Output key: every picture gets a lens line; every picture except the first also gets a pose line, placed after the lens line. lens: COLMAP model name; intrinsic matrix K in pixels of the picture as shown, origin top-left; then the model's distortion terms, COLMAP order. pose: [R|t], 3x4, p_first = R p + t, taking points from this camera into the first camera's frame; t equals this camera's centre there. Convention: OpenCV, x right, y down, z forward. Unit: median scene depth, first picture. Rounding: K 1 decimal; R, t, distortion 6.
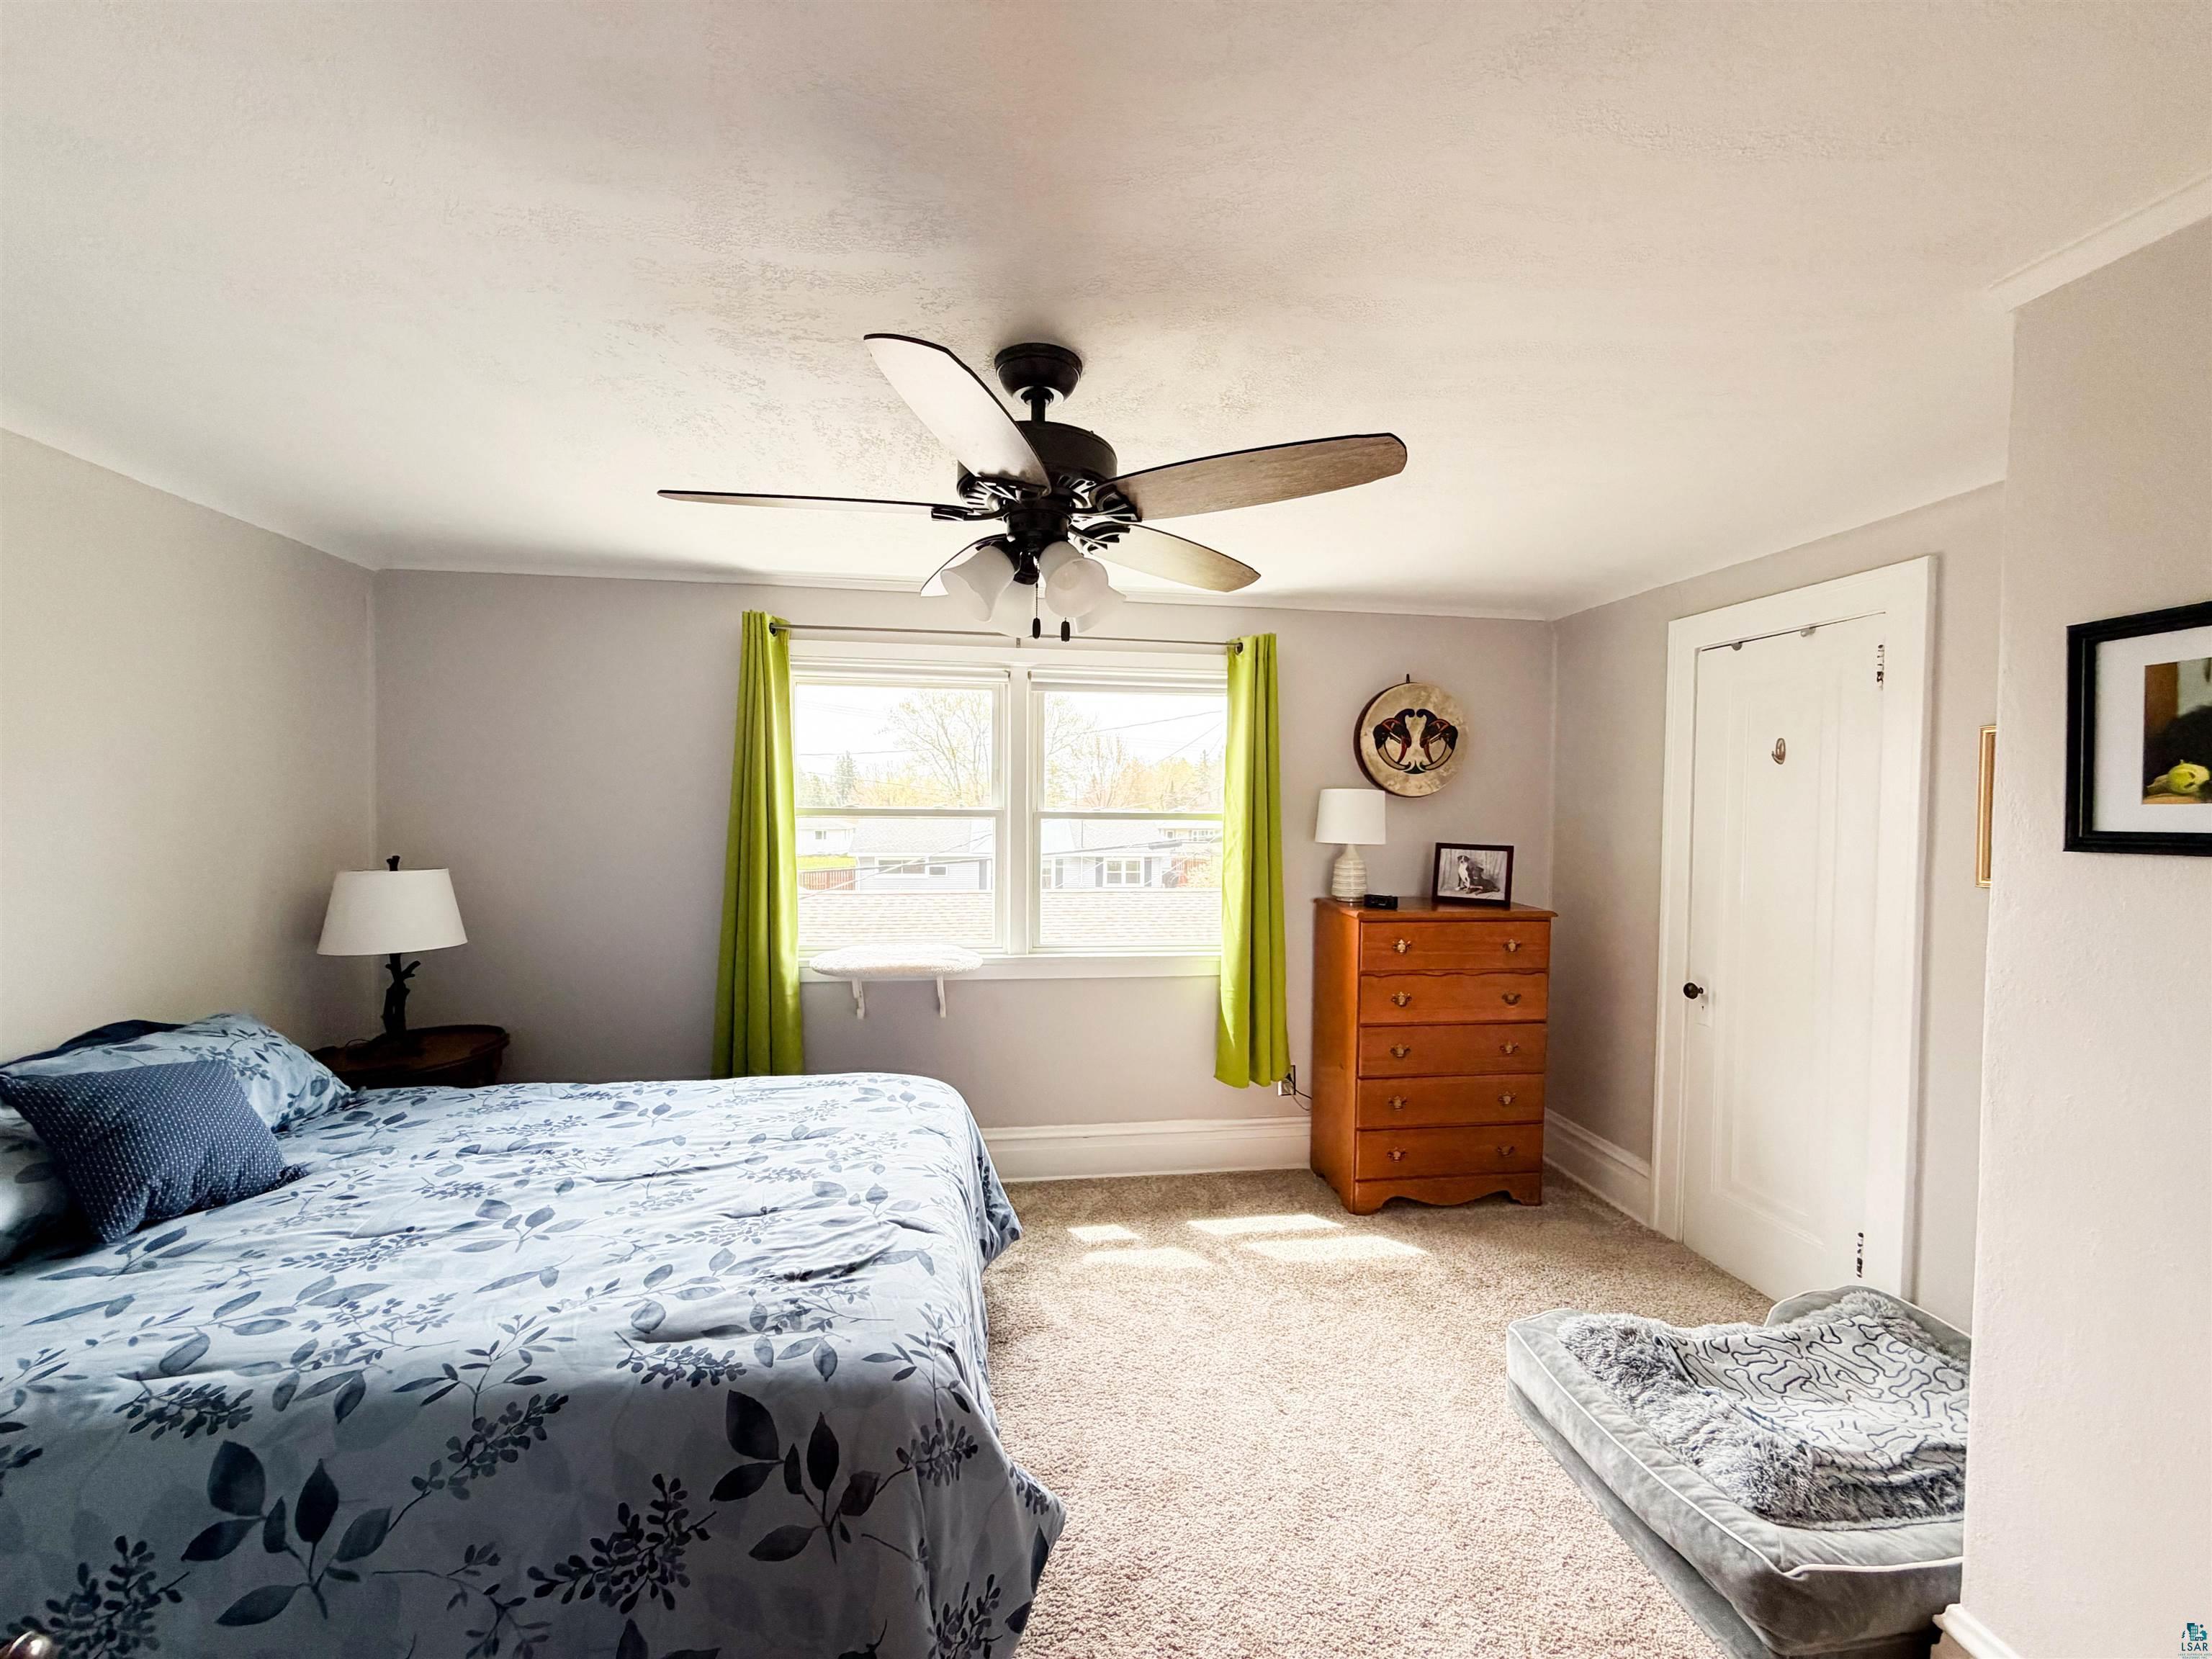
lens RADIAL K [[883.4, 0, 1100.7], [0, 883.4, 831.1], [0, 0, 1]] dist [-0.001098, 0.000320]
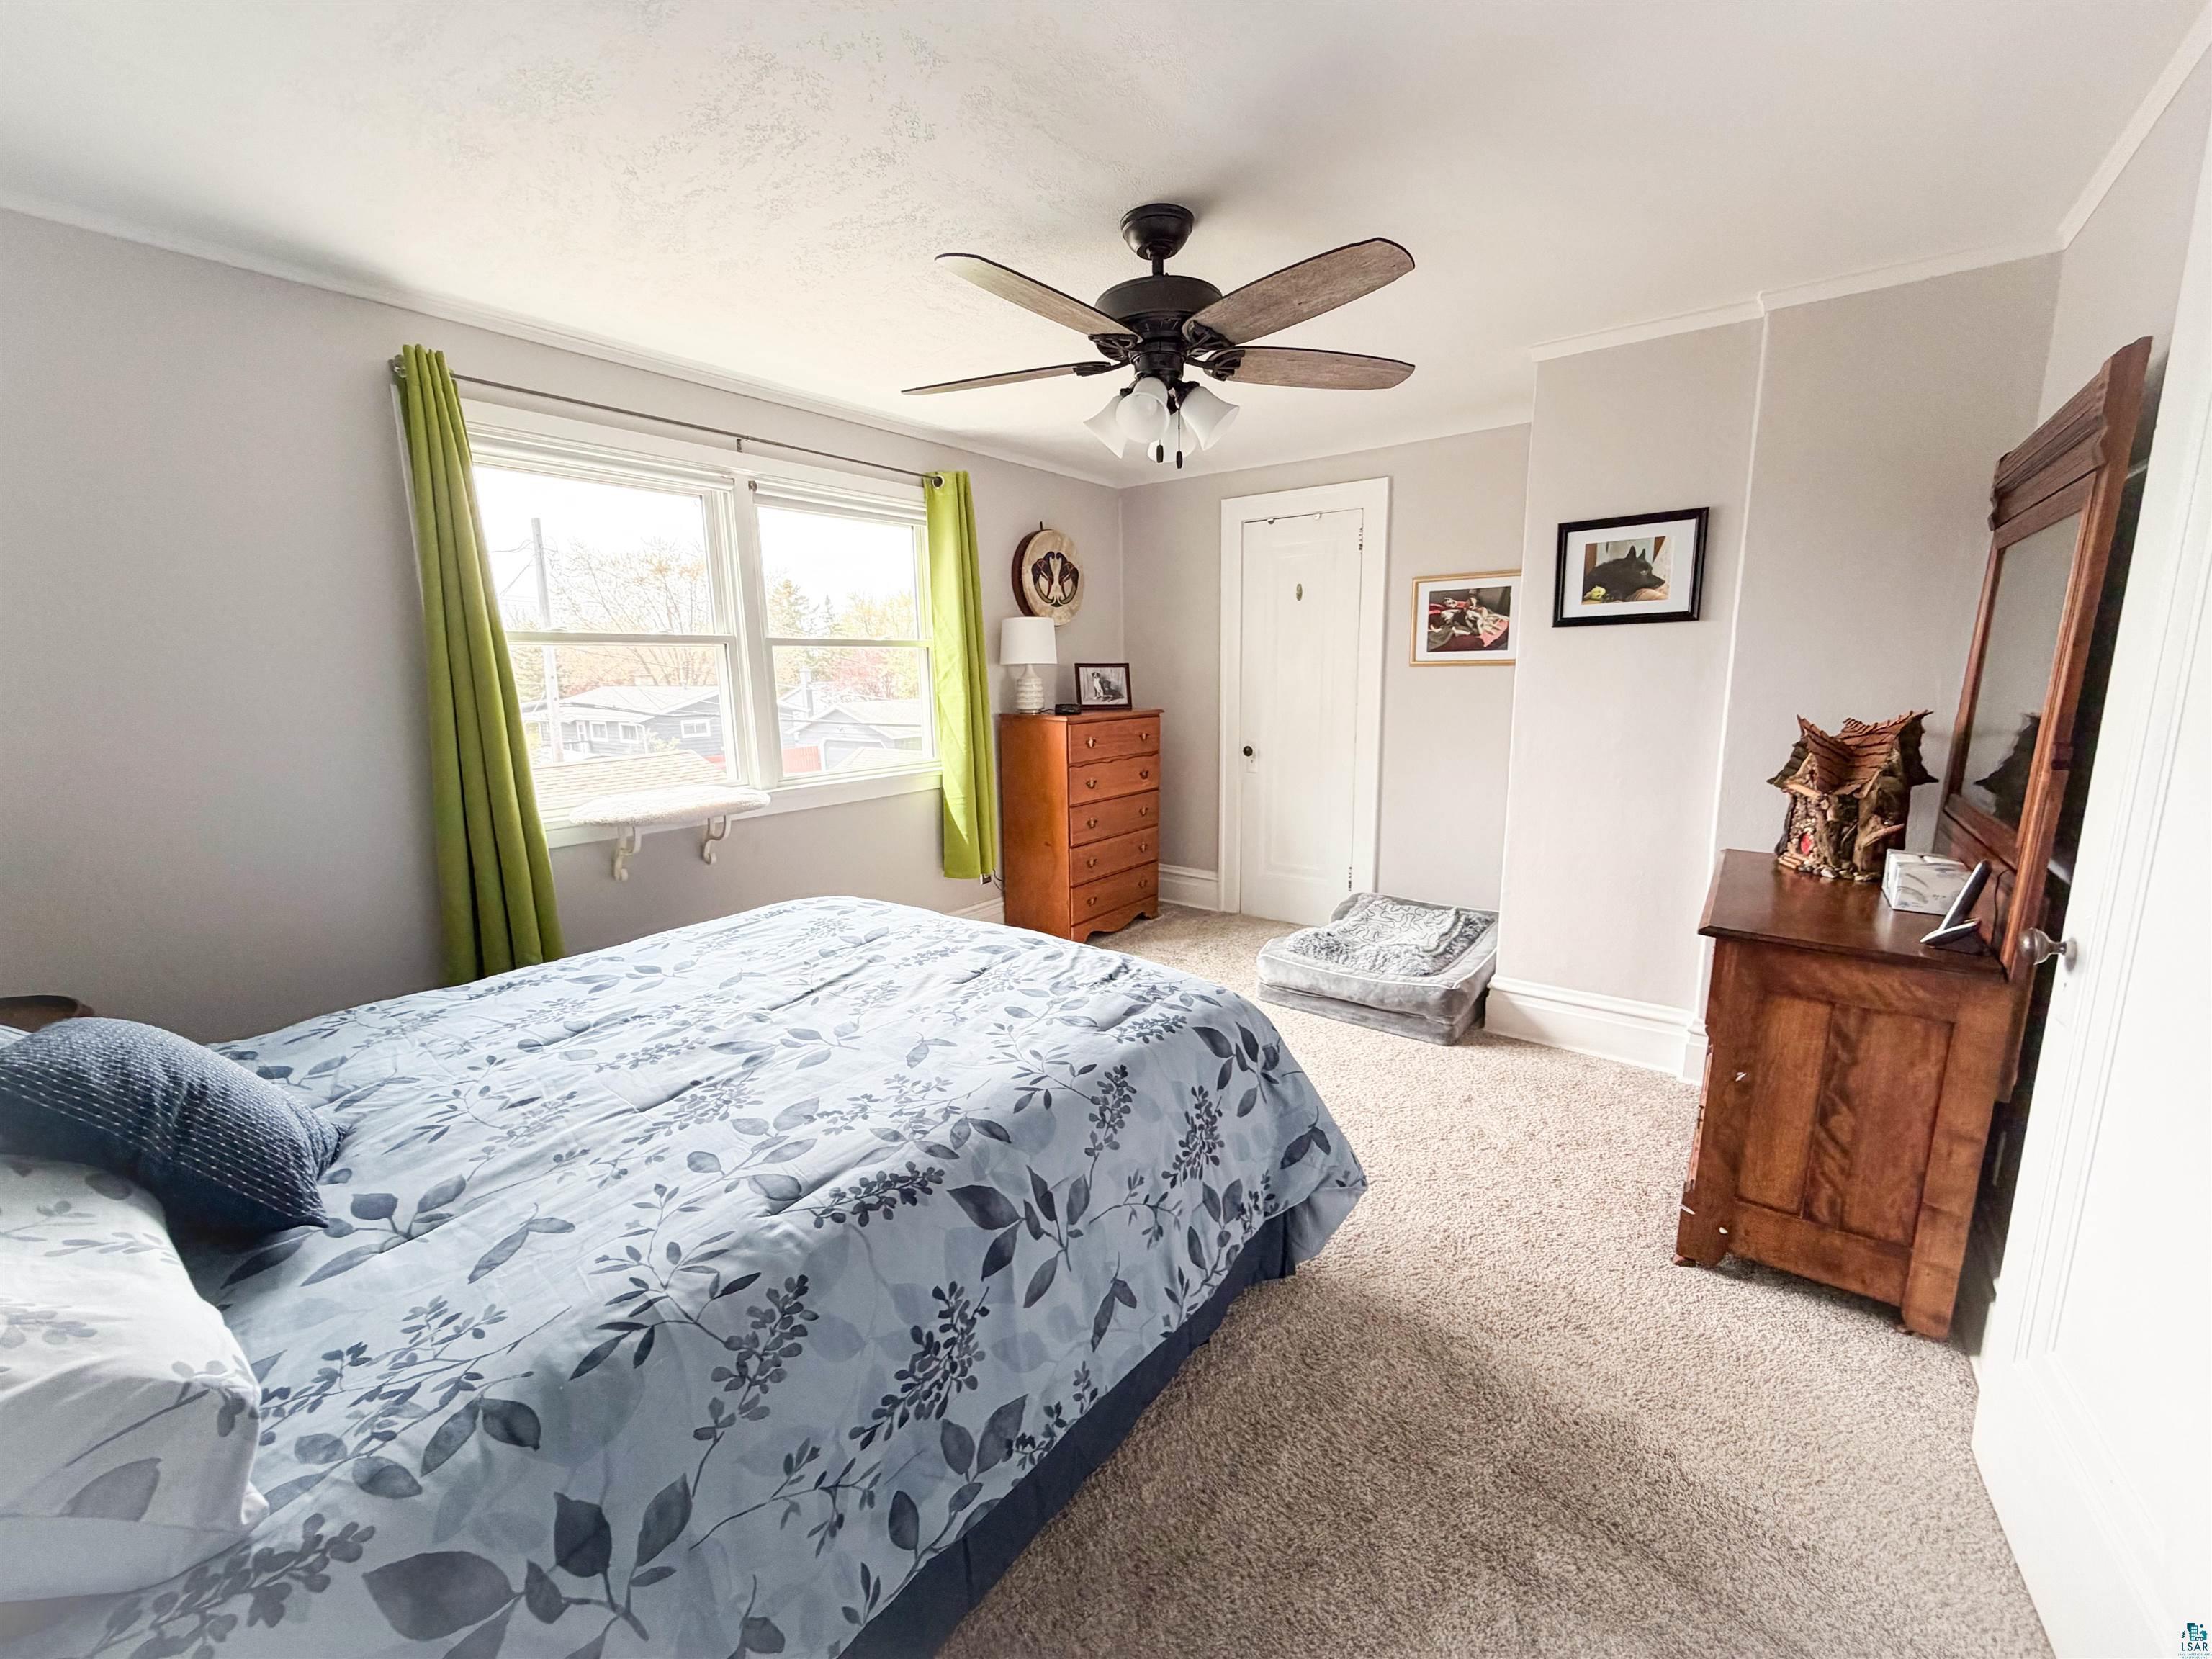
lens RADIAL K [[883.4, 0, 1100.7], [0, 883.4, 831.1], [0, 0, 1]] dist [-0.001098, 0.000320]
pose [[0.711841, -0.150872, 0.685944, -0.891855], [0.044727, 0.984410, 0.170104, 0.065500], [-0.700915, -0.090407, 0.707492, 0.109291]]
